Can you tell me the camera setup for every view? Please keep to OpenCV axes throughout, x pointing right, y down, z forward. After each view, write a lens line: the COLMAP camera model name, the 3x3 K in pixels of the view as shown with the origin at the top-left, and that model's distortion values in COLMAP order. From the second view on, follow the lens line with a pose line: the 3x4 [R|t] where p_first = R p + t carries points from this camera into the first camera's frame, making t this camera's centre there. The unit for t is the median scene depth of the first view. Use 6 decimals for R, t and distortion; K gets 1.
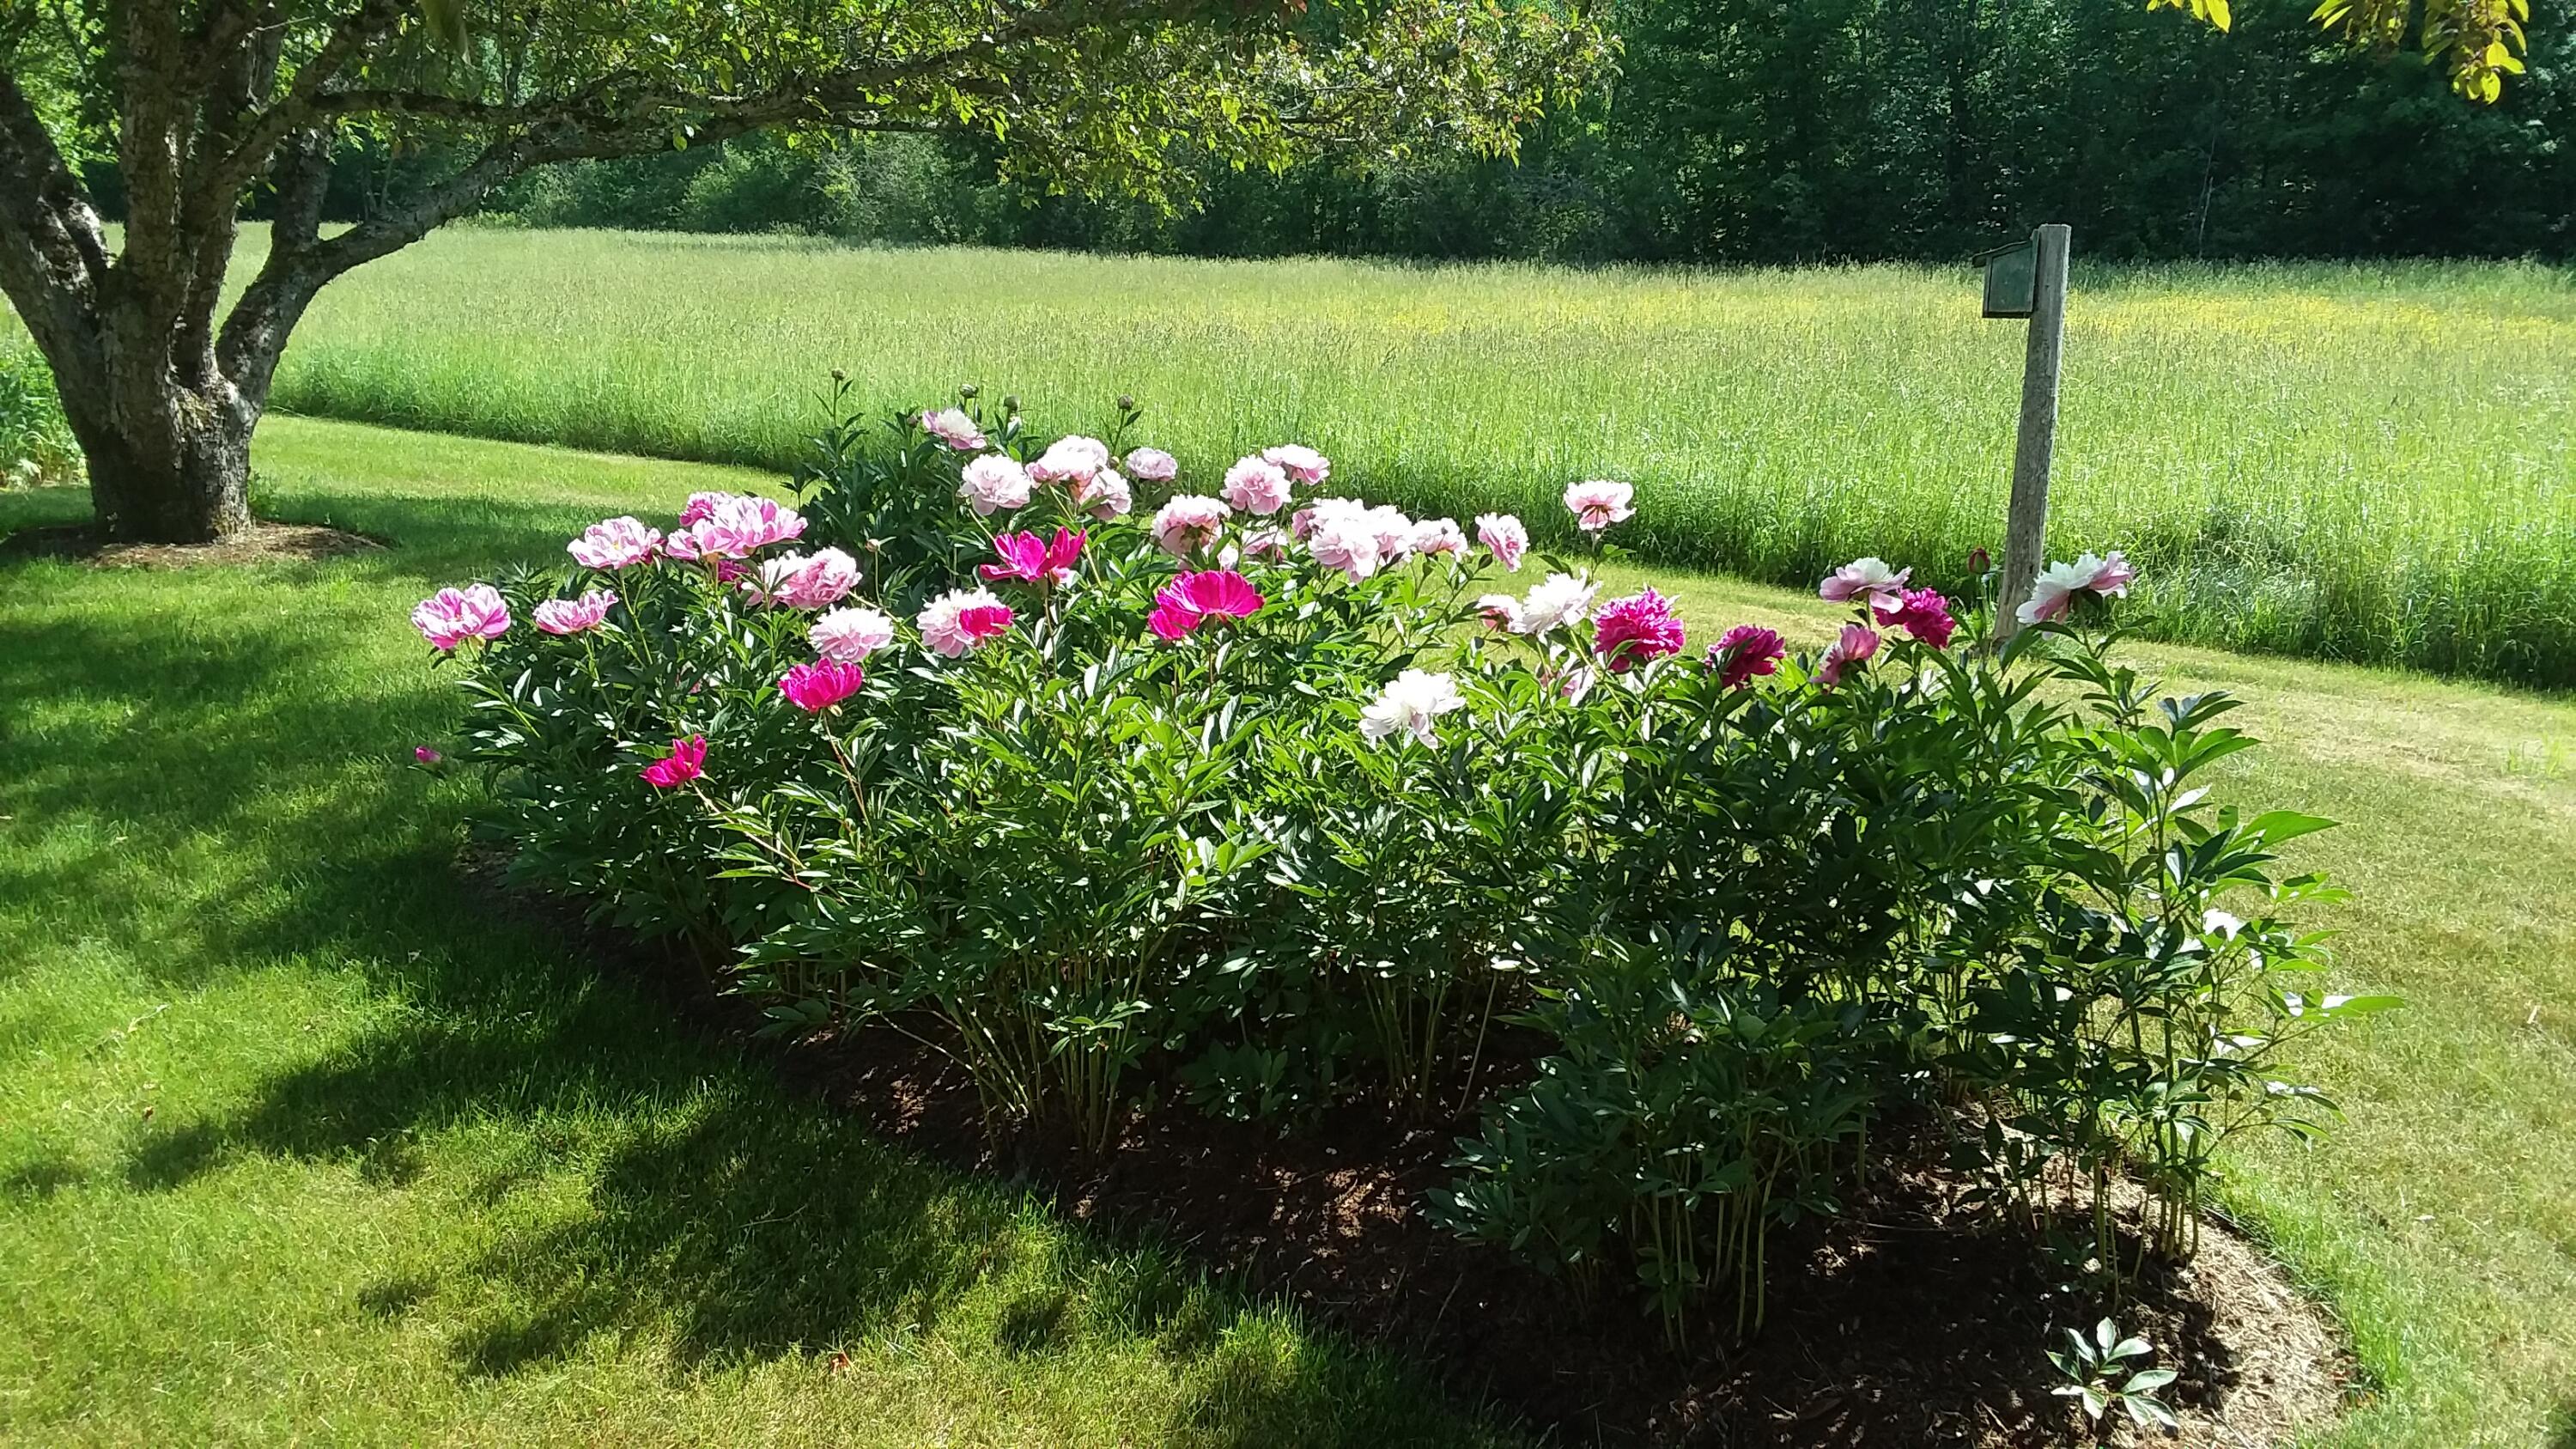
lens RADIAL K [[2071.1, 0, 1288.0], [0, 2071.1, 724.5], [0, 0, 1]] dist [0.096893, -0.159190]
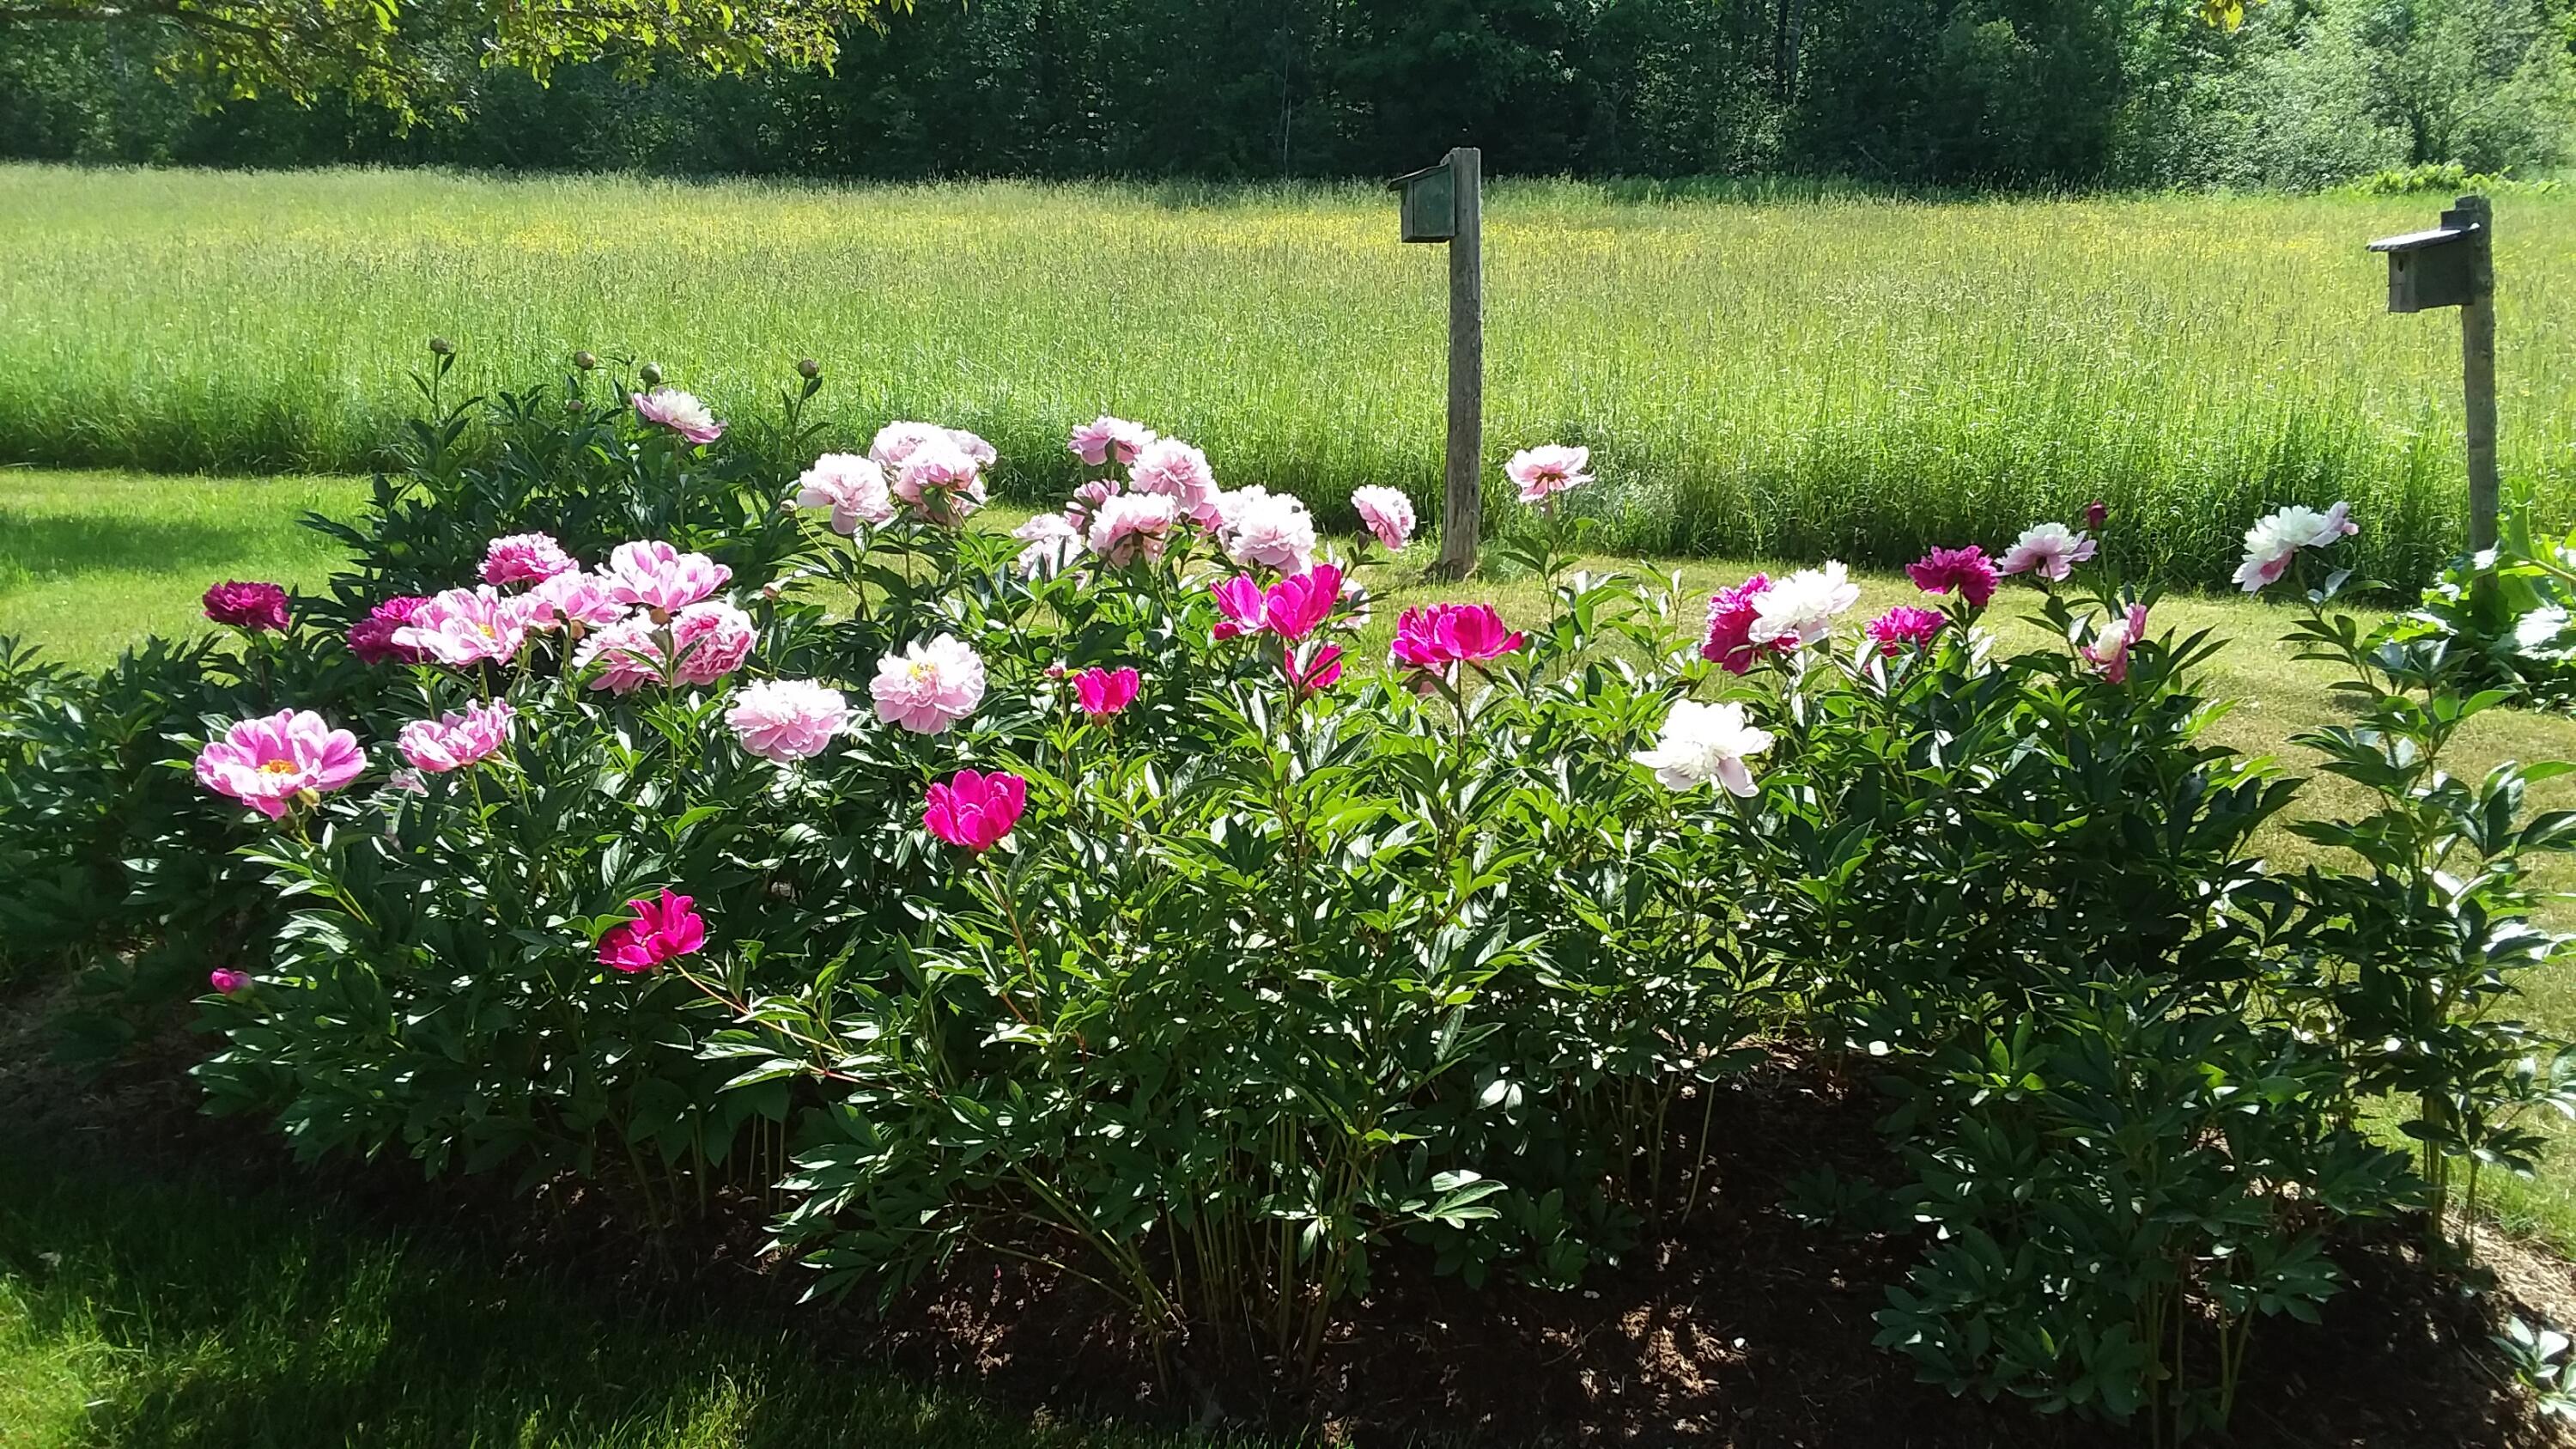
lens RADIAL K [[2071.1, 0, 1288.0], [0, 2071.1, 724.5], [0, 0, 1]] dist [0.096893, -0.159190]
pose [[0.903242, -0.110388, 0.414691, -0.154002], [0.094067, 0.993777, 0.059649, -0.029354], [-0.418695, -0.014868, 0.908005, 0.115000]]
